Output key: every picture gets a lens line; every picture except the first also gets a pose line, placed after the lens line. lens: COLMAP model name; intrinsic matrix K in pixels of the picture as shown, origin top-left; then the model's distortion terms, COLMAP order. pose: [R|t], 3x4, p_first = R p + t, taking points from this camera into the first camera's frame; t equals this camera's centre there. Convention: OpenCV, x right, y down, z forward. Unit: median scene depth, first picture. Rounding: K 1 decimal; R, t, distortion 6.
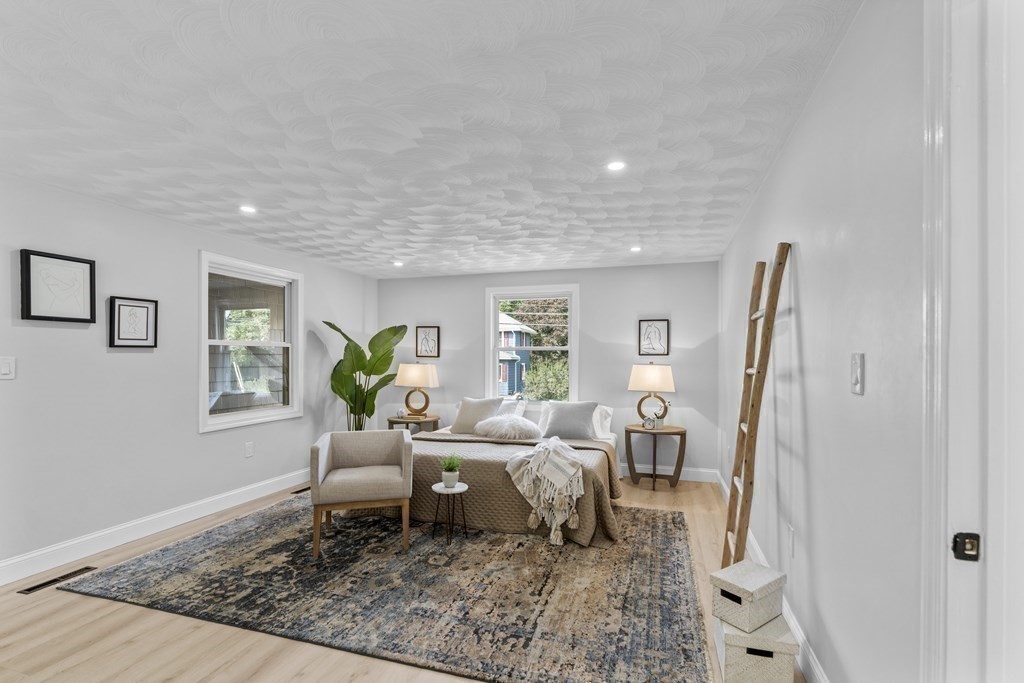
lens RADIAL K [[460.5, 0, 515.9], [0, 460.5, 352.7], [0, 0, 1]] dist [-0.003629, 0.000086]
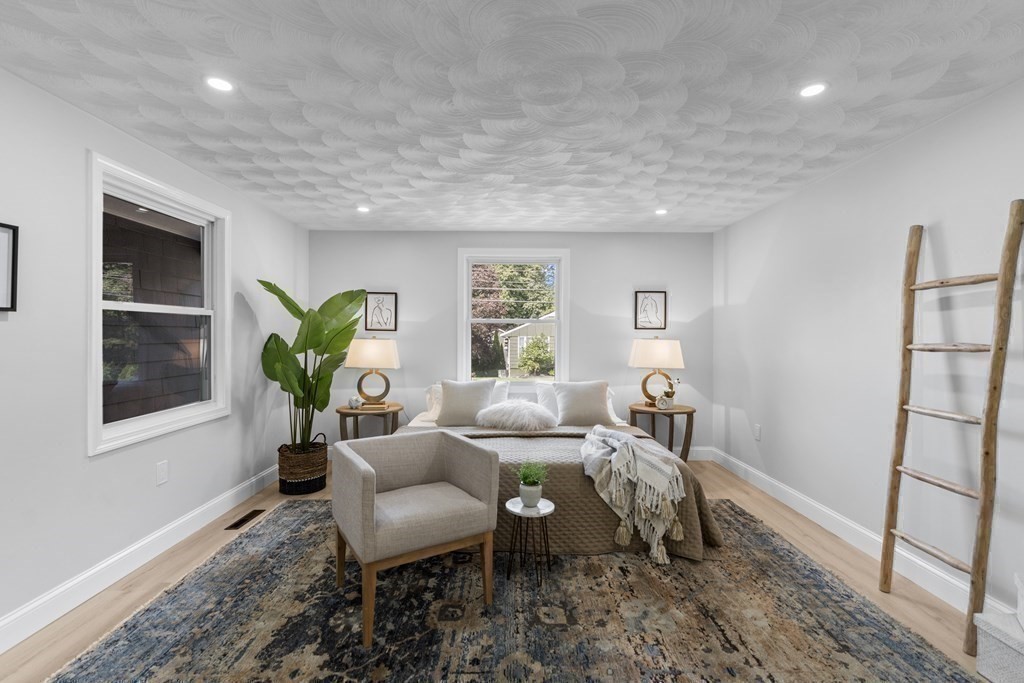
lens RADIAL K [[458.9, 0, 511.6], [0, 458.9, 329.7], [0, 0, 1]] dist [-0.001895, -0.000240]
pose [[0.953412, 0.003322, 0.301654, -0.366218], [-0.004918, 0.999978, 0.004531, 0.005496], [-0.301632, -0.005803, 0.953407, 0.285211]]
